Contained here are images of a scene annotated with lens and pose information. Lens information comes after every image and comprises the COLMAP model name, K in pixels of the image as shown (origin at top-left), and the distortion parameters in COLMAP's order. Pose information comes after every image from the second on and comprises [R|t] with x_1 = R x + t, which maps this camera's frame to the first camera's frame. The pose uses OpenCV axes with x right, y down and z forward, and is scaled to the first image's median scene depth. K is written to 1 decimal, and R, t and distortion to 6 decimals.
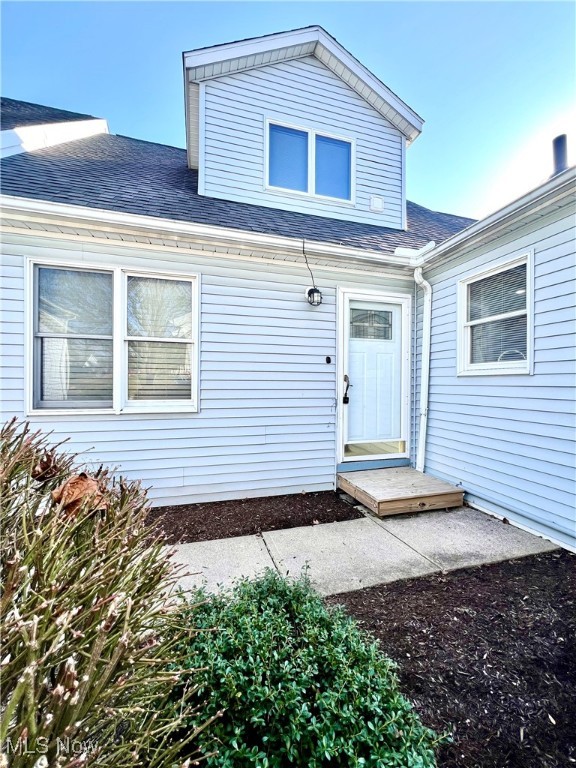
lens RADIAL K [[305.8, 0, 288.0], [0, 305.8, 384.0], [0, 0, 1]] dist [0.001475, 0.000041]
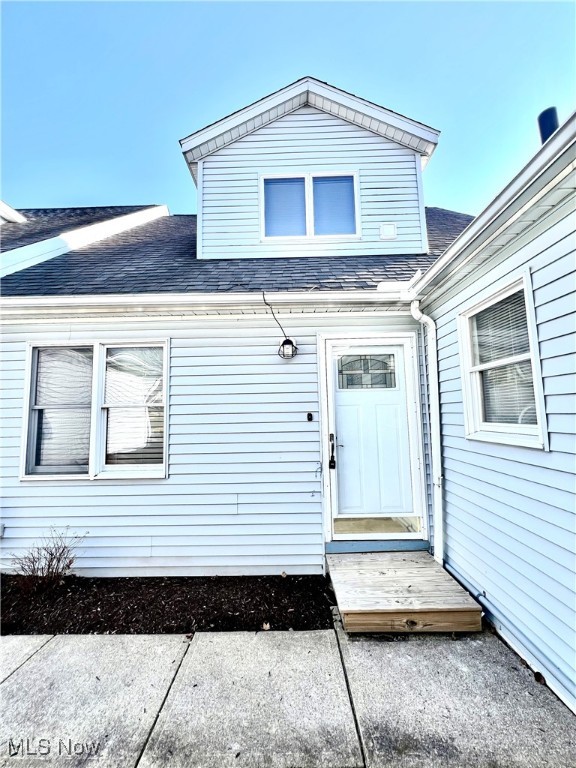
lens RADIAL K [[305.8, 0, 288.0], [0, 305.8, 384.0], [0, 0, 1]] dist [0.001475, 0.000041]
pose [[0.956204, -0.052765, -0.287905, 0.328513], [0.024560, 0.994612, -0.100714, -0.085929], [0.291668, 0.089232, 0.952348, 0.141947]]
